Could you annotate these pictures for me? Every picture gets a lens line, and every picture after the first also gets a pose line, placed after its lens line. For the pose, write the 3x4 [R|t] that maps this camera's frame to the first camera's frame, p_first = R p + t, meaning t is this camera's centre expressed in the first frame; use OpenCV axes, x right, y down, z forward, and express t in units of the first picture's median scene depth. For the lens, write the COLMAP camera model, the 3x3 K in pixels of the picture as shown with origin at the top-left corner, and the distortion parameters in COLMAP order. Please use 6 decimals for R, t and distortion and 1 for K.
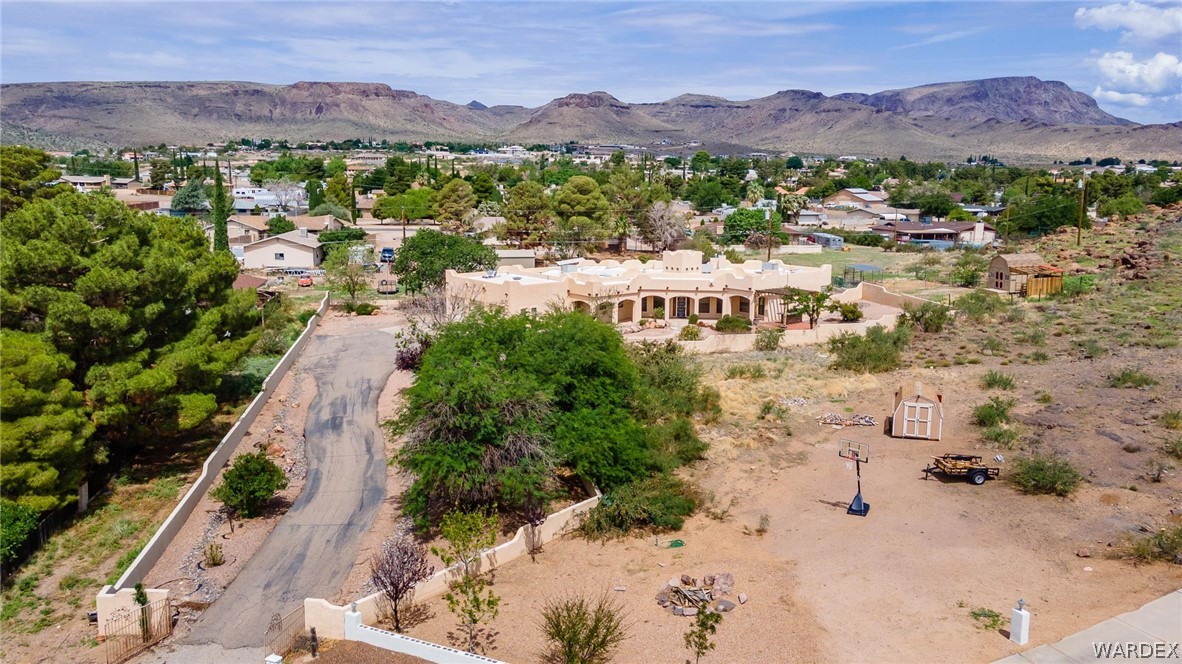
lens RADIAL K [[884.4, 0, 584.8], [0, 884.4, 323.4], [0, 0, 1]] dist [0.013842, 0.085472]
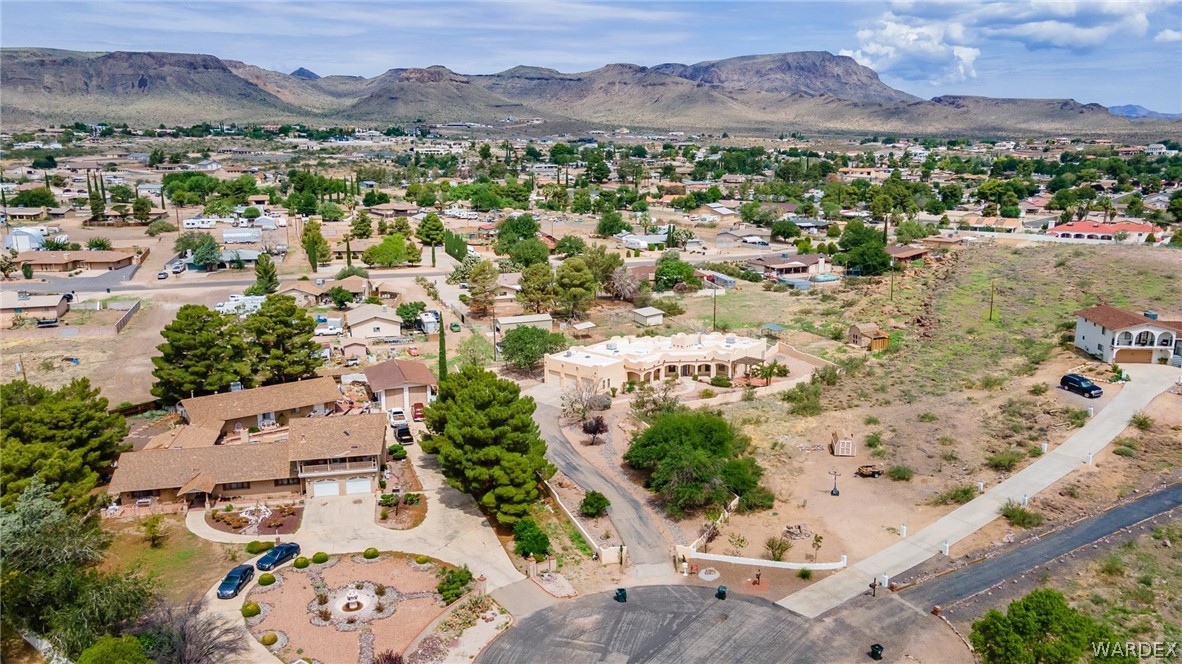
lens RADIAL K [[856.7, 0, 584.5], [0, 856.7, 331.4], [0, 0, 1]] dist [0.012347, 0.101861]
pose [[0.982043, -0.052322, 0.181259, -0.085666], [0.042343, 0.997389, 0.058494, -0.044606], [-0.183846, -0.049769, 0.981694, -0.131405]]
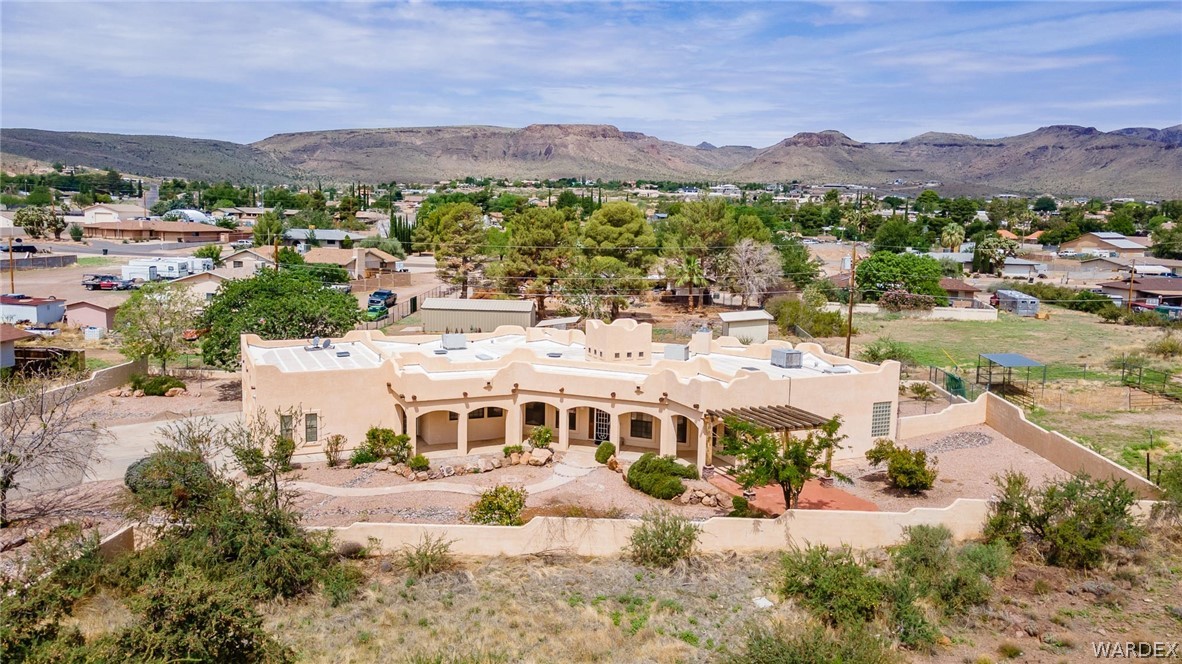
lens RADIAL K [[884.4, 0, 584.8], [0, 884.4, 323.4], [0, 0, 1]] dist [0.013842, 0.085472]
pose [[0.967330, 0.045862, -0.249339, 0.053344], [-0.057035, 0.997658, -0.037766, -0.013585], [0.247023, 0.050753, 0.967680, 0.106467]]
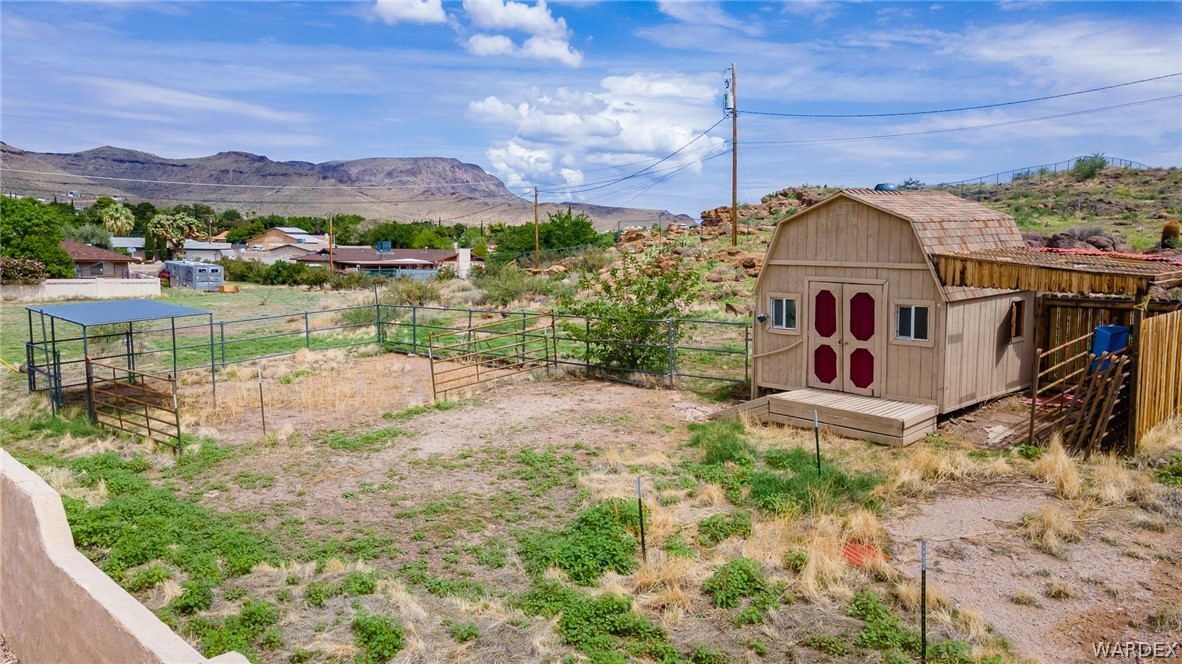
lens RADIAL K [[856.7, 0, 584.5], [0, 856.7, 331.4], [0, 0, 1]] dist [0.012347, 0.101861]
pose [[0.824995, -0.050690, 0.562862, 0.080636], [0.085807, 0.995658, -0.036102, -0.011826], [-0.558588, 0.078081, 0.825762, 0.217448]]
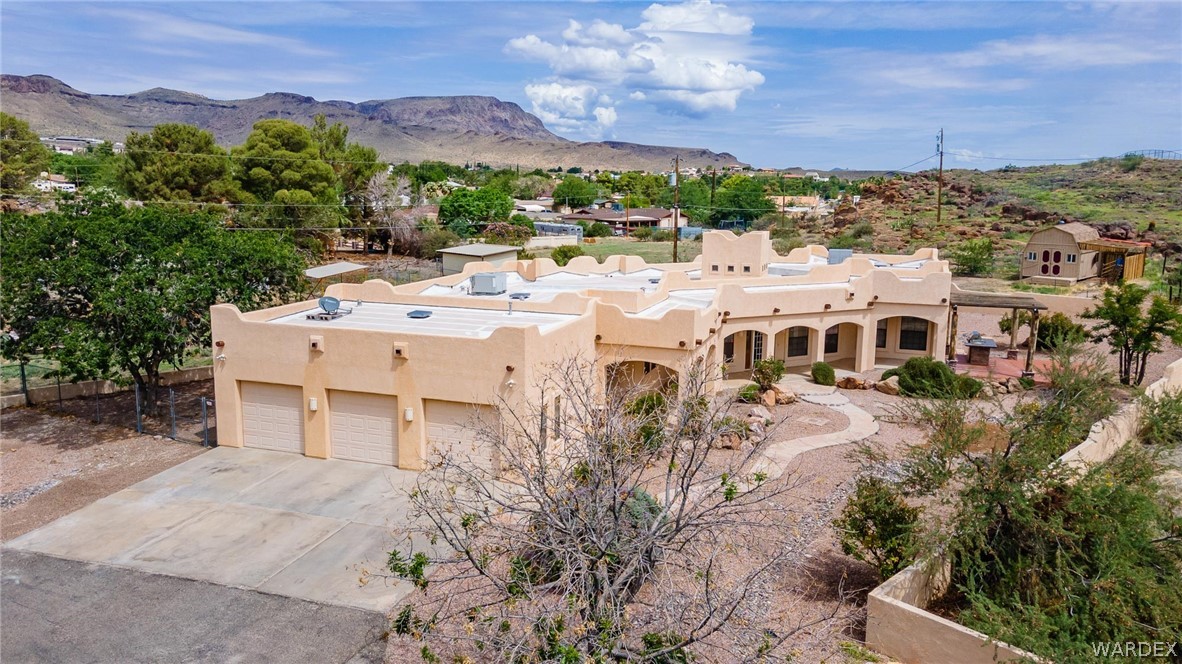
lens RADIAL K [[856.7, 0, 584.5], [0, 856.7, 331.4], [0, 0, 1]] dist [0.012347, 0.101861]
pose [[0.846314, -0.087318, 0.525479, -0.048631], [0.083656, 0.996019, 0.030774, -0.011364], [-0.526074, 0.017915, 0.850250, 0.151234]]
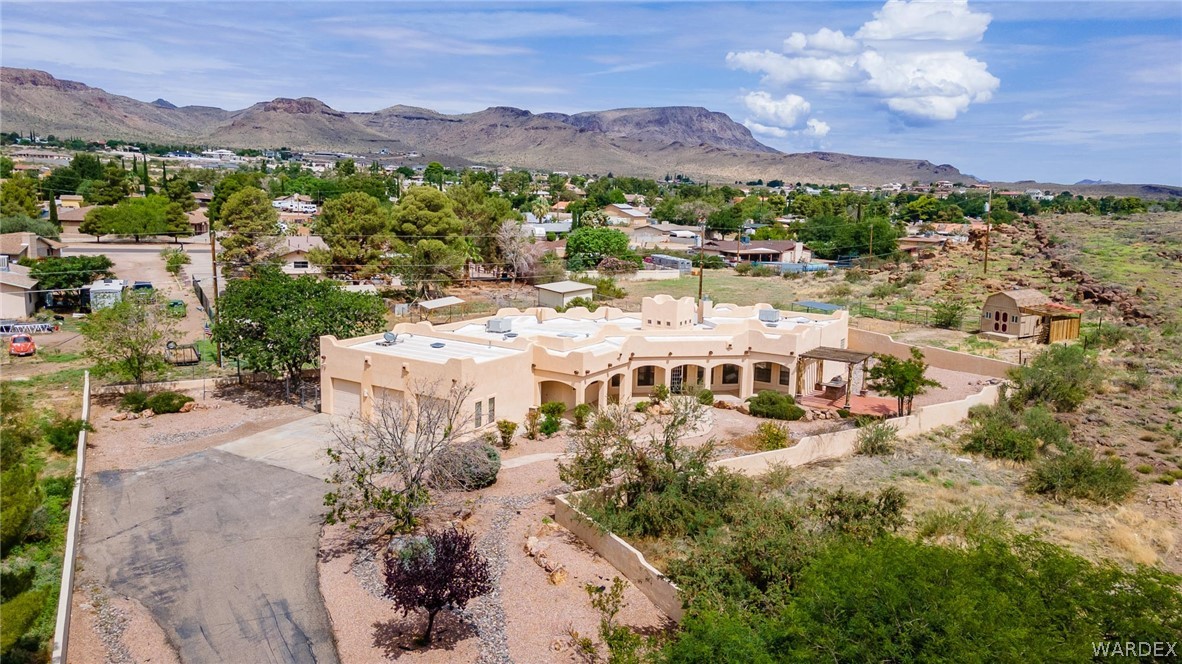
lens RADIAL K [[856.7, 0, 584.5], [0, 856.7, 331.4], [0, 0, 1]] dist [0.012347, 0.101861]
pose [[0.947453, -0.034924, 0.317983, -0.040164], [0.034507, 0.999380, 0.006947, -0.014334], [-0.318028, 0.004391, 0.948071, 0.086496]]
